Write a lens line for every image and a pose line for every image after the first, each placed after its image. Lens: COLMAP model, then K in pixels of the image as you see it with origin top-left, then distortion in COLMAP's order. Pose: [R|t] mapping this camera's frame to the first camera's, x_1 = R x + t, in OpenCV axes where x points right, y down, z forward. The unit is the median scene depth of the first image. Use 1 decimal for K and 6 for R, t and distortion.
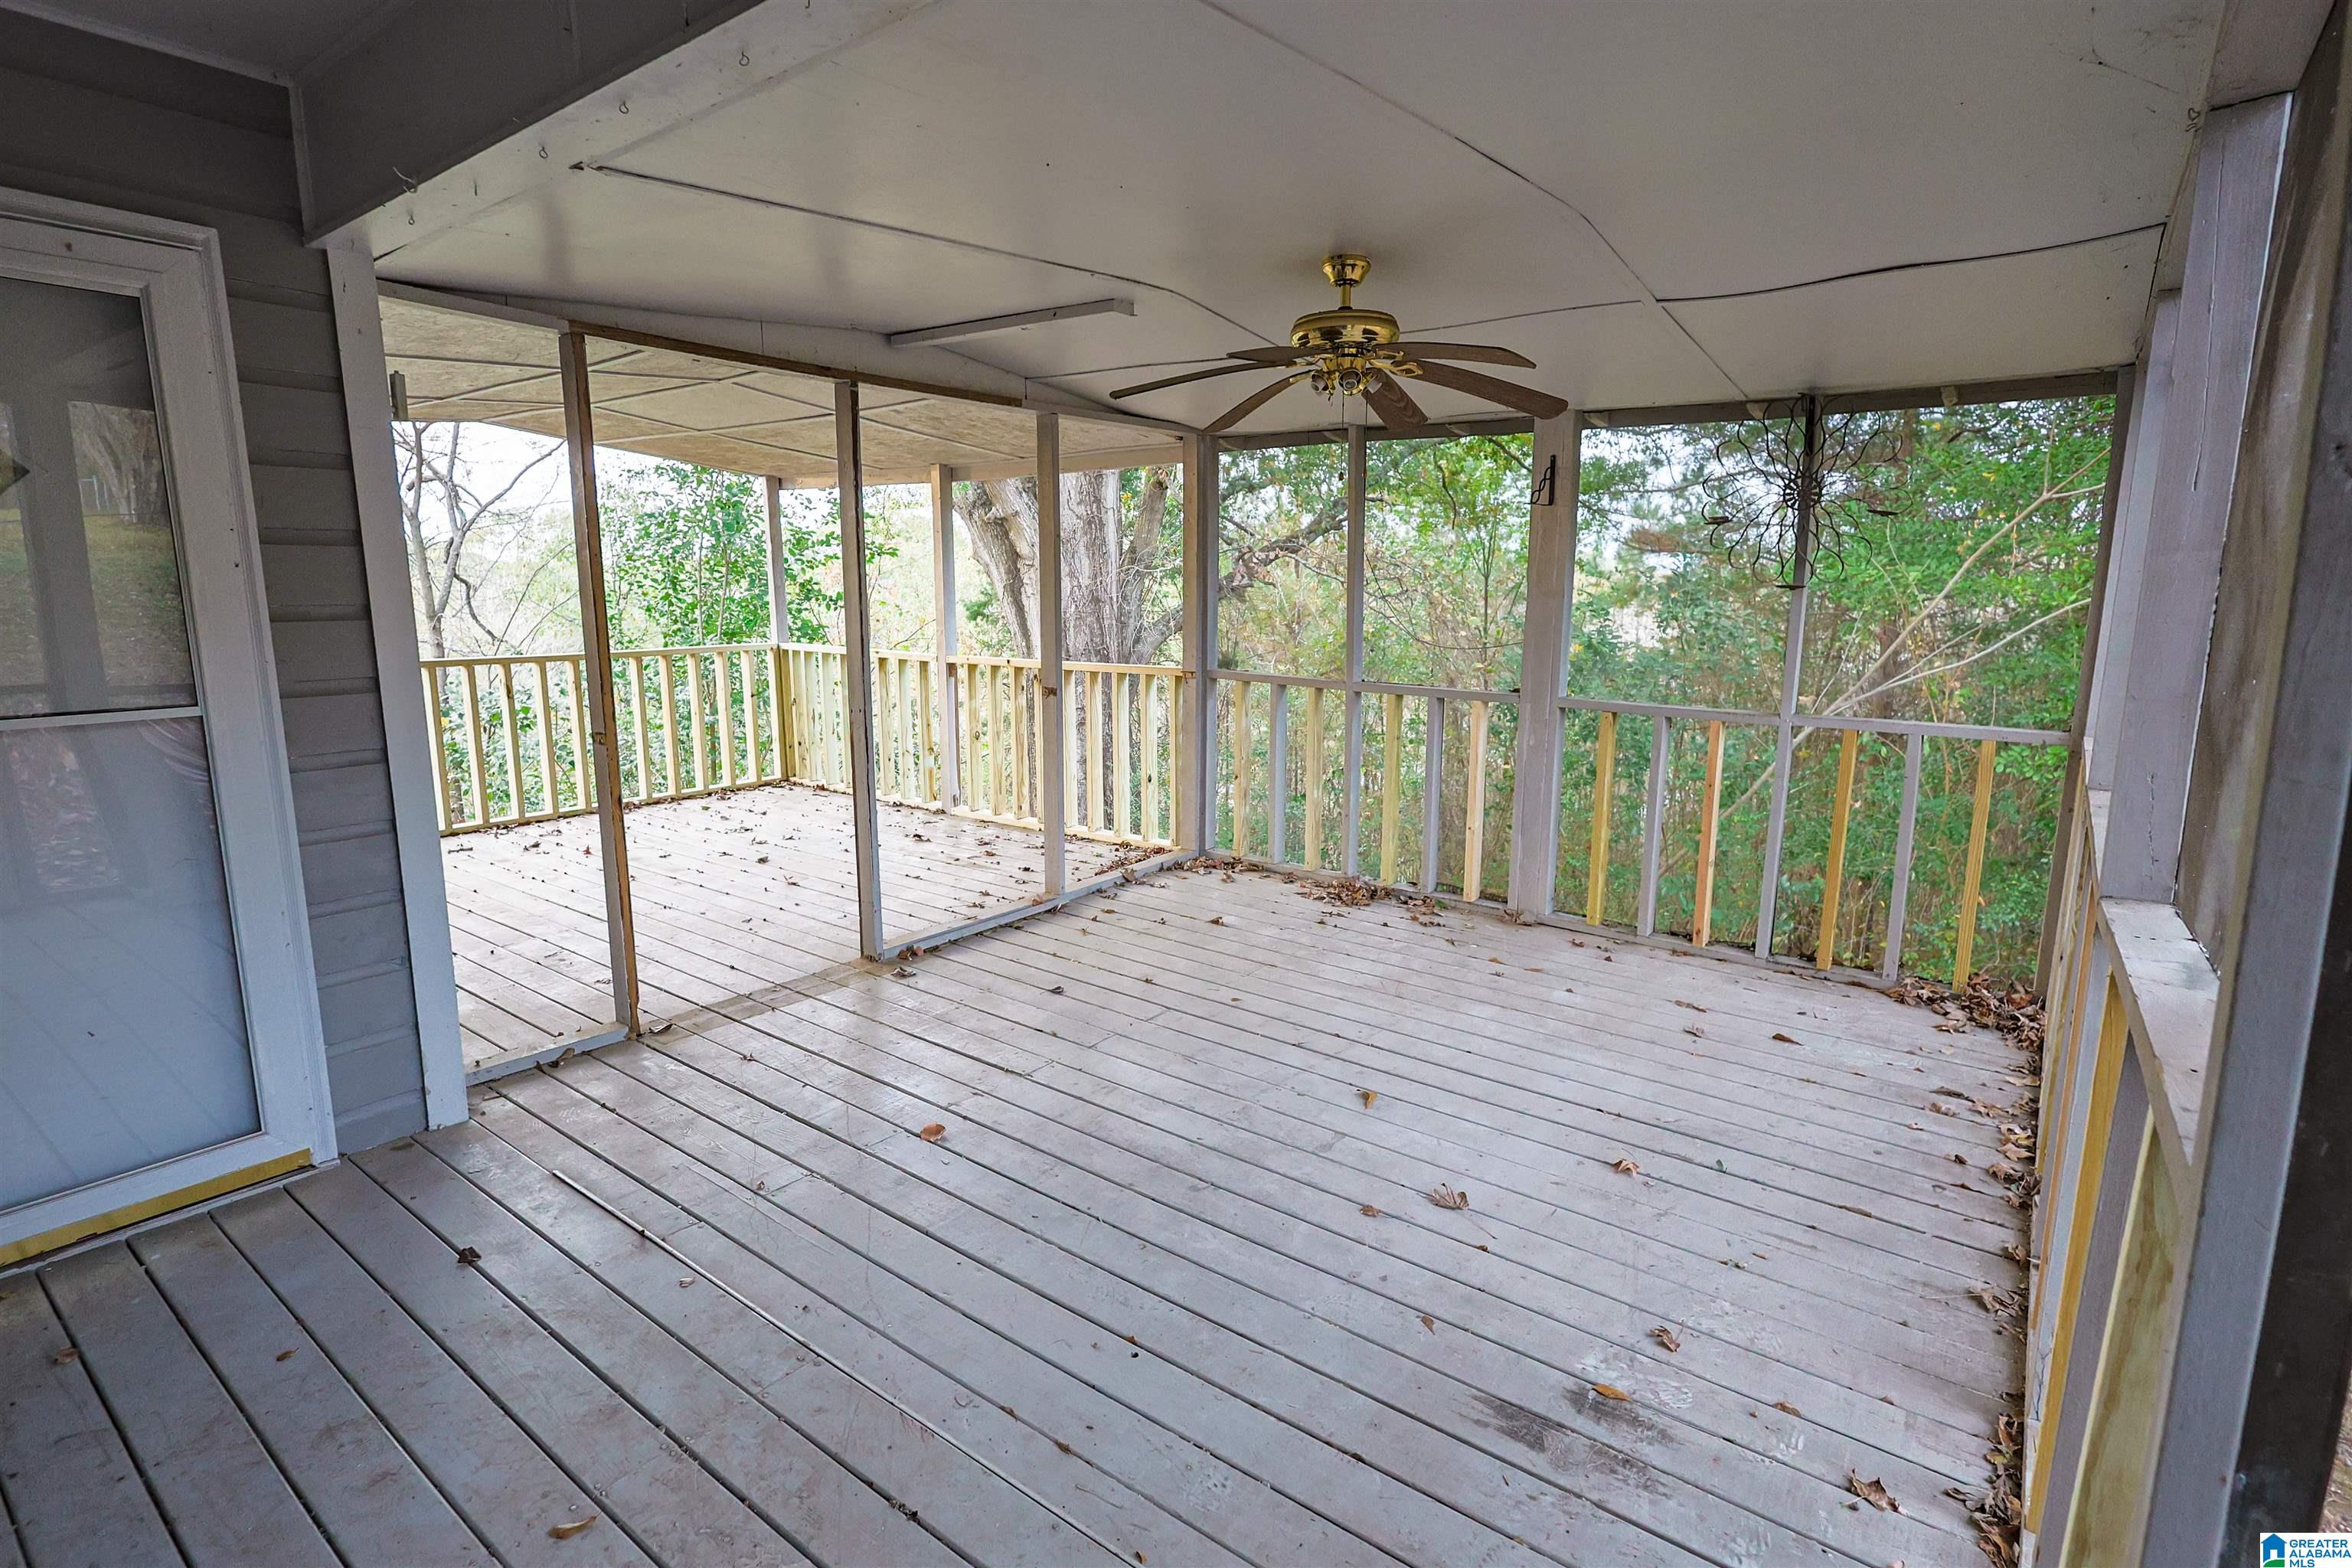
lens RADIAL K [[1148.5, 0, 1180.4], [0, 1148.5, 783.8], [0, 0, 1]] dist [-0.018985, -0.000058]
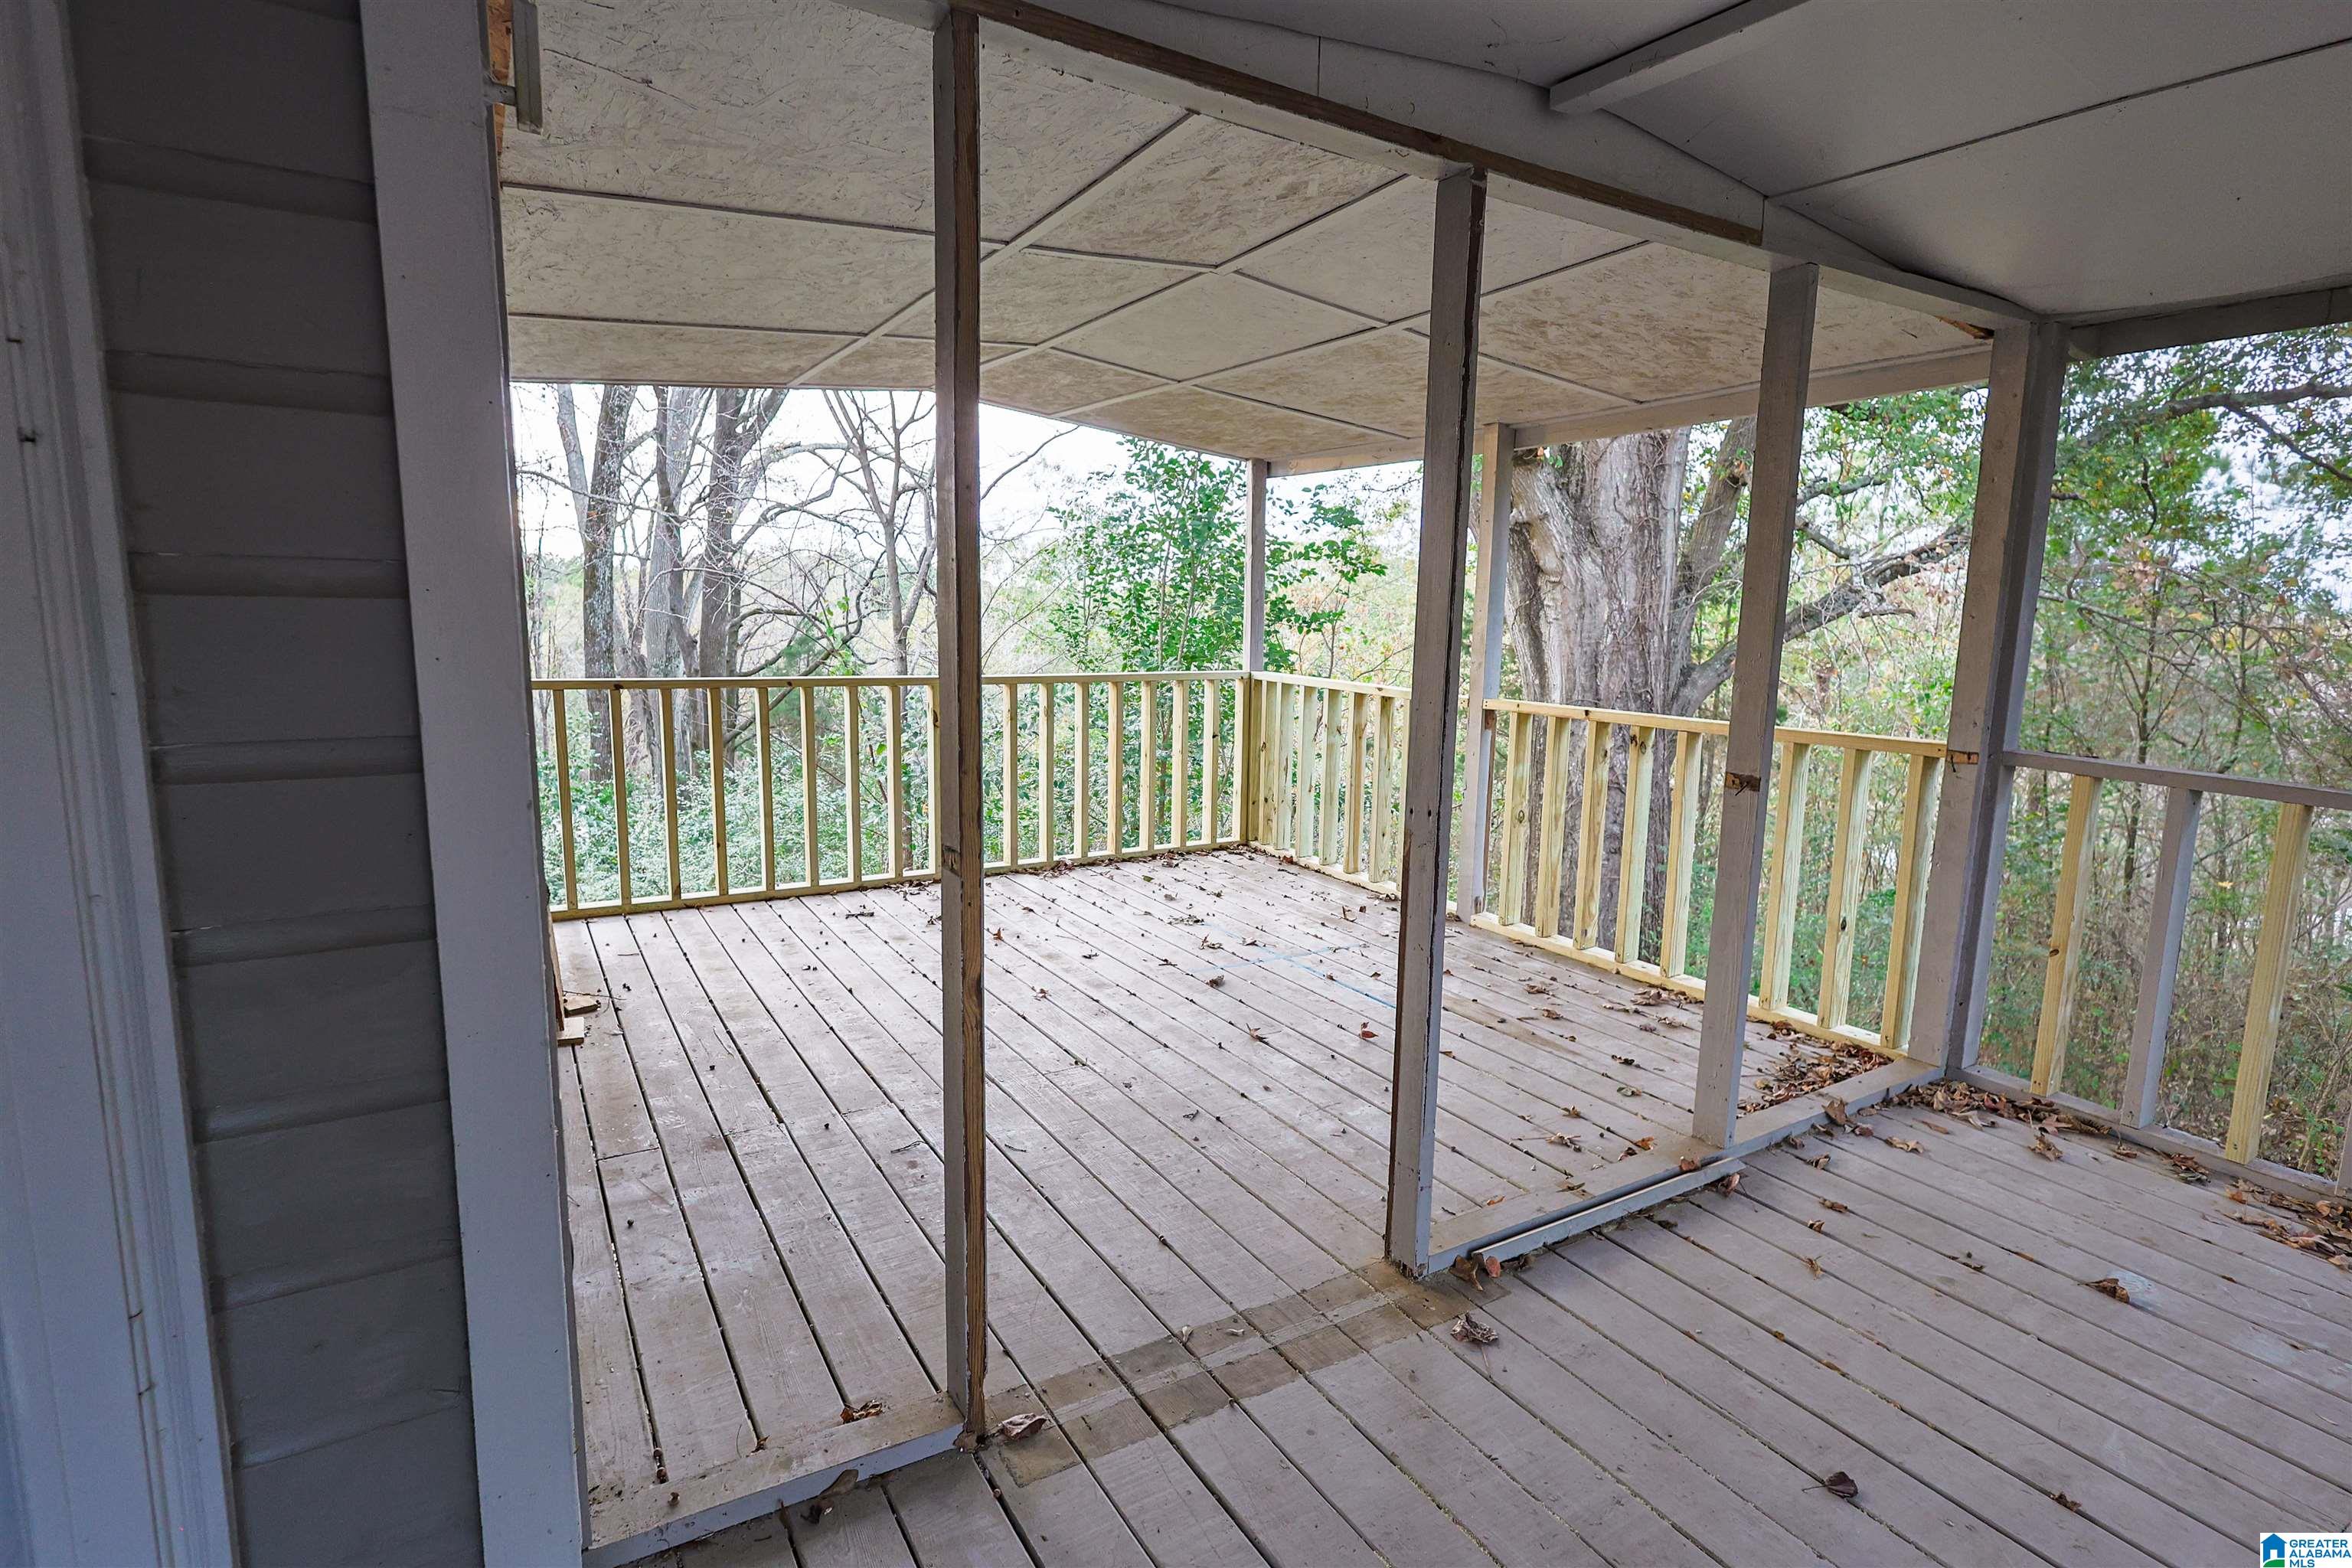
lens RADIAL K [[1166.6, 0, 1180.6], [0, 1166.6, 778.6], [0, 0, 1]] dist [-0.000728, 0.000362]
pose [[0.929296, 0.068155, -0.362994, -0.117754], [-0.079871, 0.996654, -0.017347, -0.037492], [0.360597, 0.045113, 0.931630, 0.282805]]
